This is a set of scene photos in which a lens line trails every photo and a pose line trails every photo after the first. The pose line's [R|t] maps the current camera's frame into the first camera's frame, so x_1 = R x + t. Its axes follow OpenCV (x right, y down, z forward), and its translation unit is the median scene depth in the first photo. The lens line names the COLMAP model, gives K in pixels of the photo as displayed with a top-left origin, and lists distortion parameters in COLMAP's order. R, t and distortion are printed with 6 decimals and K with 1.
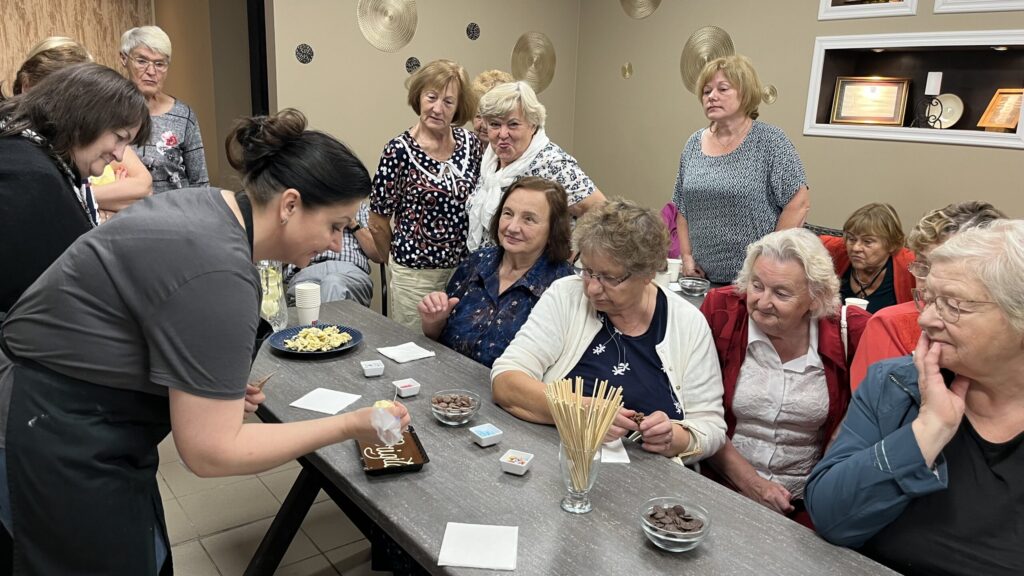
lens RADIAL K [[766.3, 0, 512.0], [0, 766.3, 288.0], [0, 0, 1]] dist [0.003483, 0.000303]
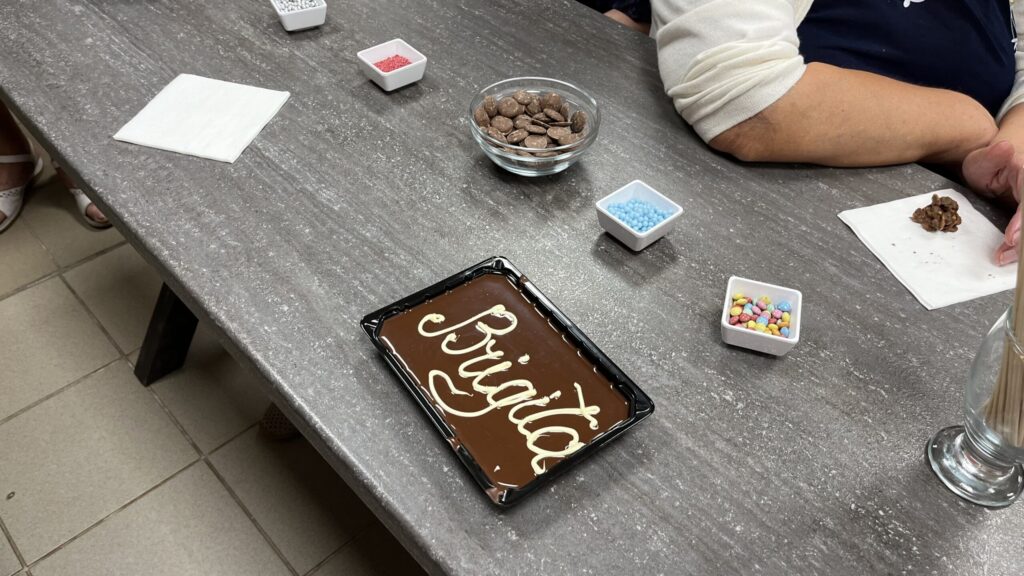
lens RADIAL K [[766.3, 0, 512.0], [0, 766.3, 288.0], [0, 0, 1]] dist [0.003483, 0.000303]
pose [[0.994162, -0.076687, 0.075896, -0.114135], [0.024930, 0.847666, 0.529944, 0.010964], [-0.104974, -0.524958, 0.844630, 0.570786]]
